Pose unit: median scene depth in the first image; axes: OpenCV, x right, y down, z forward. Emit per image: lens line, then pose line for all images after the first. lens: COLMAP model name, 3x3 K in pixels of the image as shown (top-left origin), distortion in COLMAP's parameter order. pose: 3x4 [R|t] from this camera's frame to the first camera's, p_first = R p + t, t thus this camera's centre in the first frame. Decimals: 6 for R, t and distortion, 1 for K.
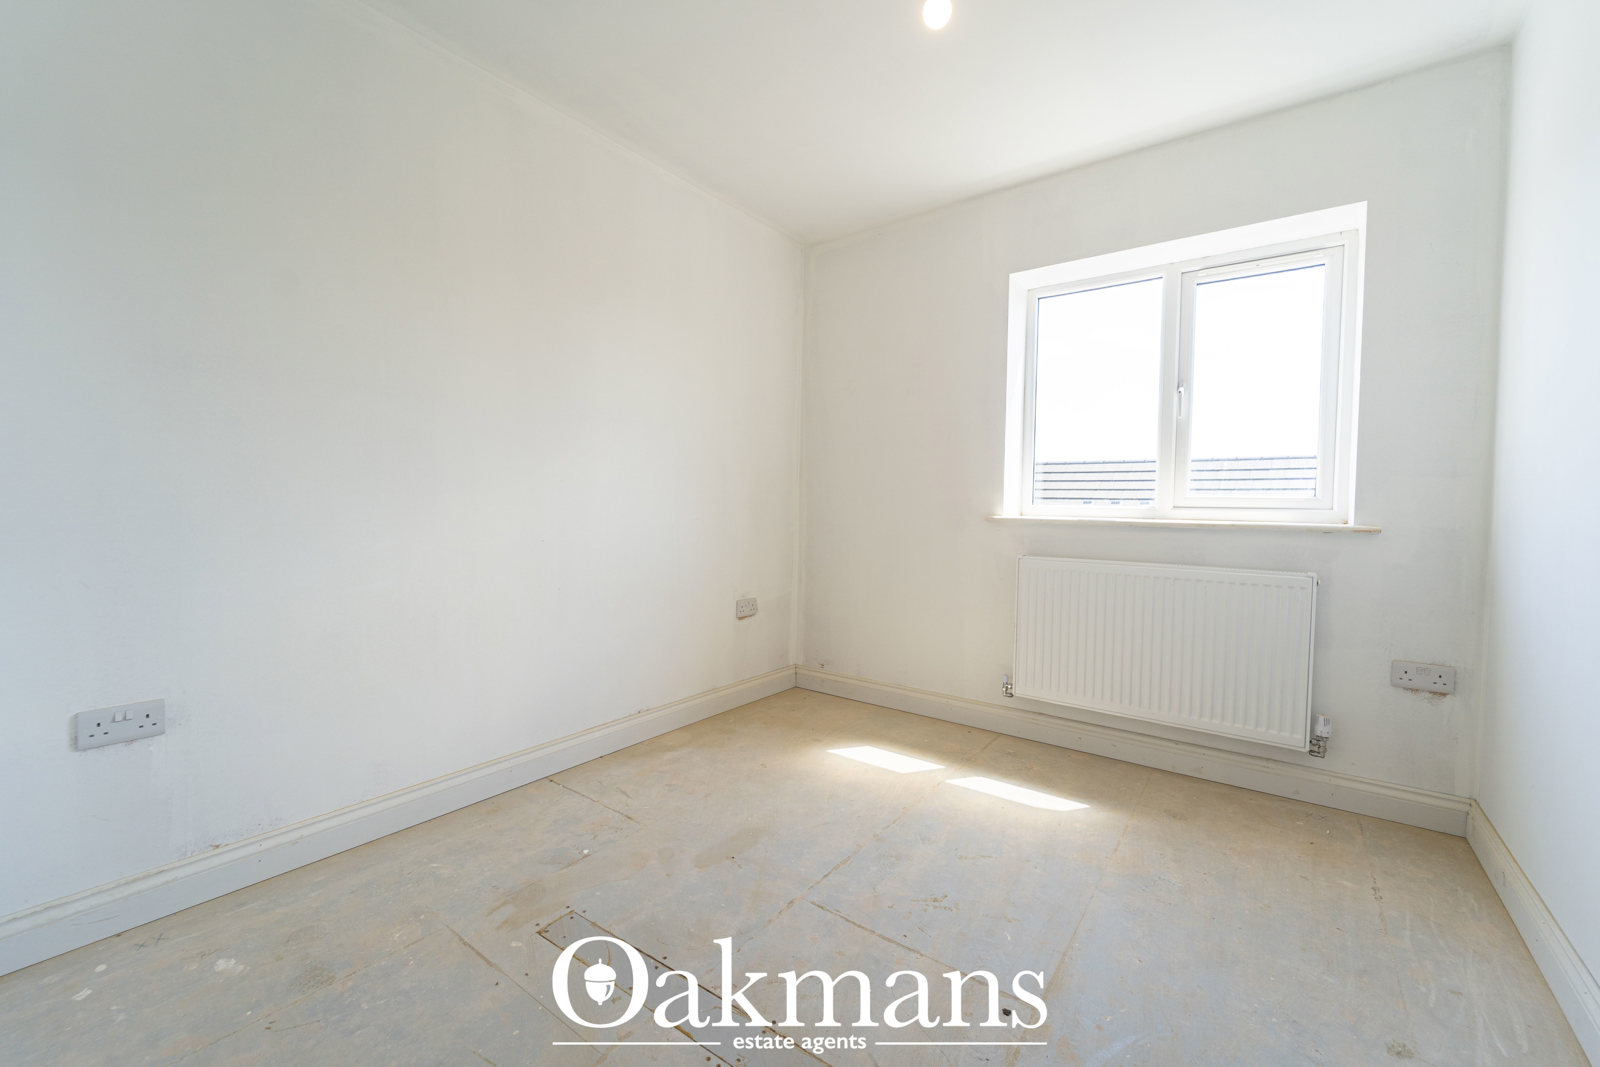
lens RADIAL K [[652.8, 0, 801.6], [0, 652.8, 529.1], [0, 0, 1]] dist [0.000294, -0.001624]
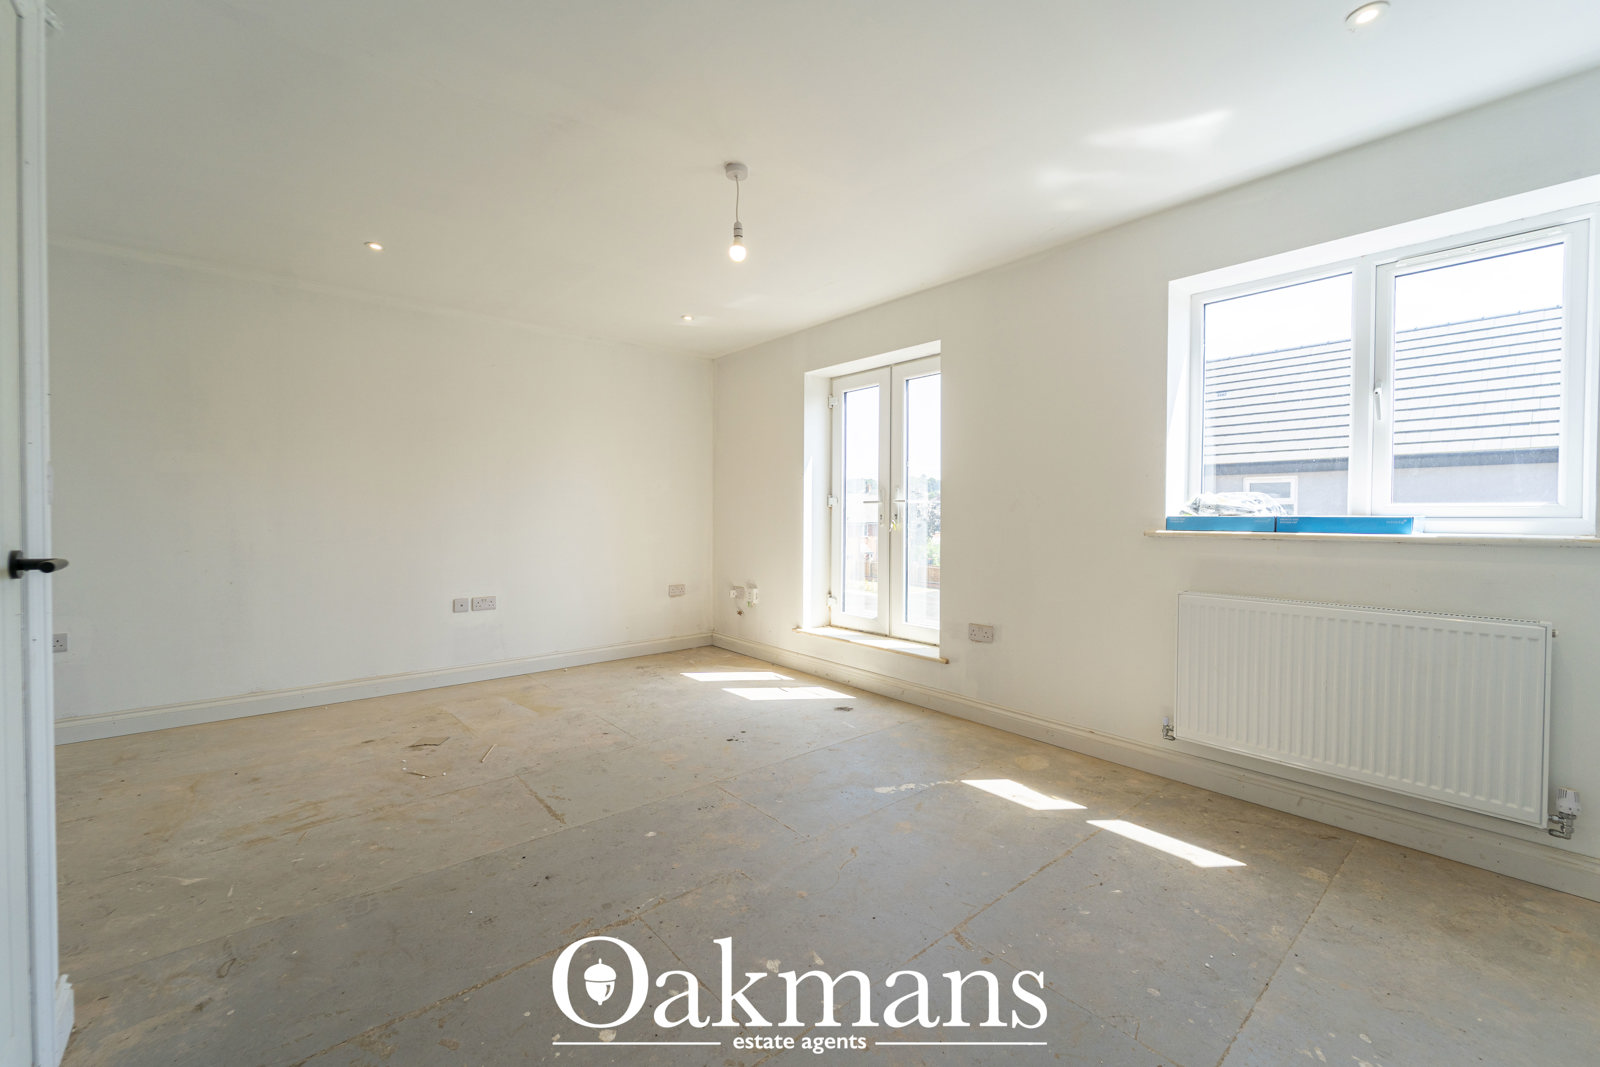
lens RADIAL K [[652.8, 0, 793.1], [0, 652.8, 522.7], [0, 0, 1]] dist [0.000294, -0.001624]
pose [[0.970087, 0.003105, -0.242738, 0.044846], [-0.013827, 0.999002, -0.042480, 0.002231], [0.242363, 0.044565, 0.969161, -0.033344]]
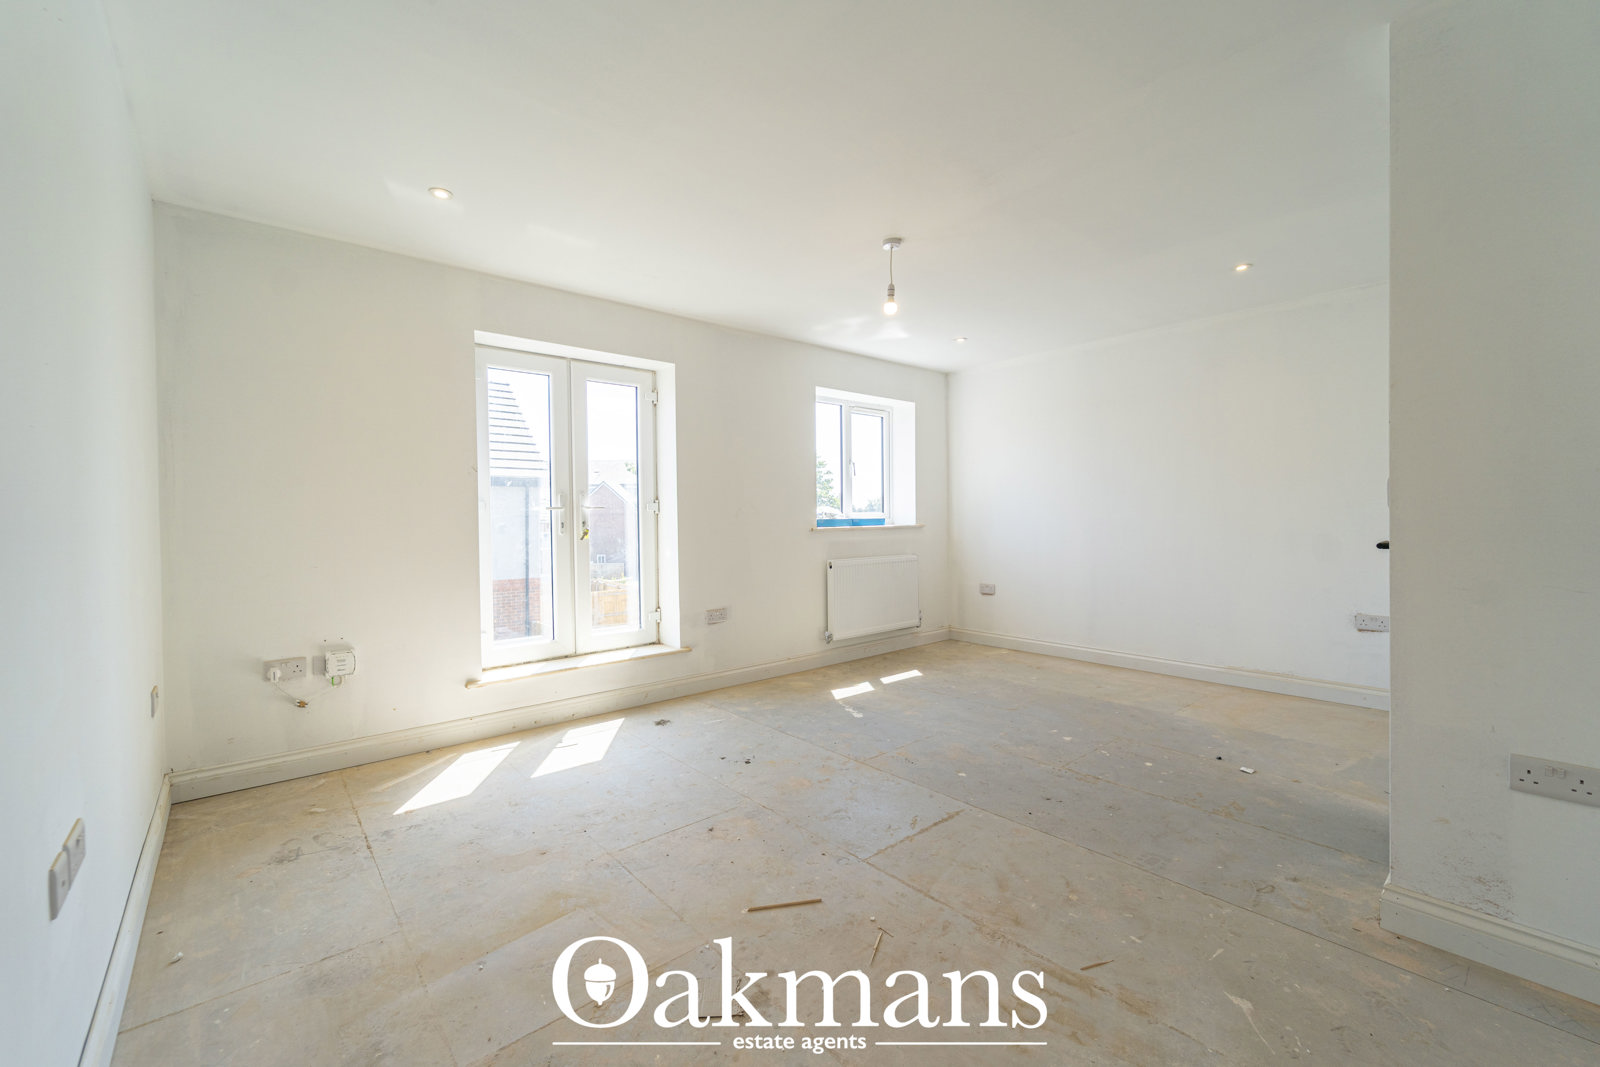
lens RADIAL K [[652.8, 0, 795.3], [0, 652.8, 526.8], [0, 0, 1]] dist [0.000294, -0.001624]
pose [[0.230716, -0.020441, 0.972806, -1.969034], [0.068752, 0.997623, 0.004657, -0.072625], [-0.970589, 0.065808, 0.231573, 1.043730]]
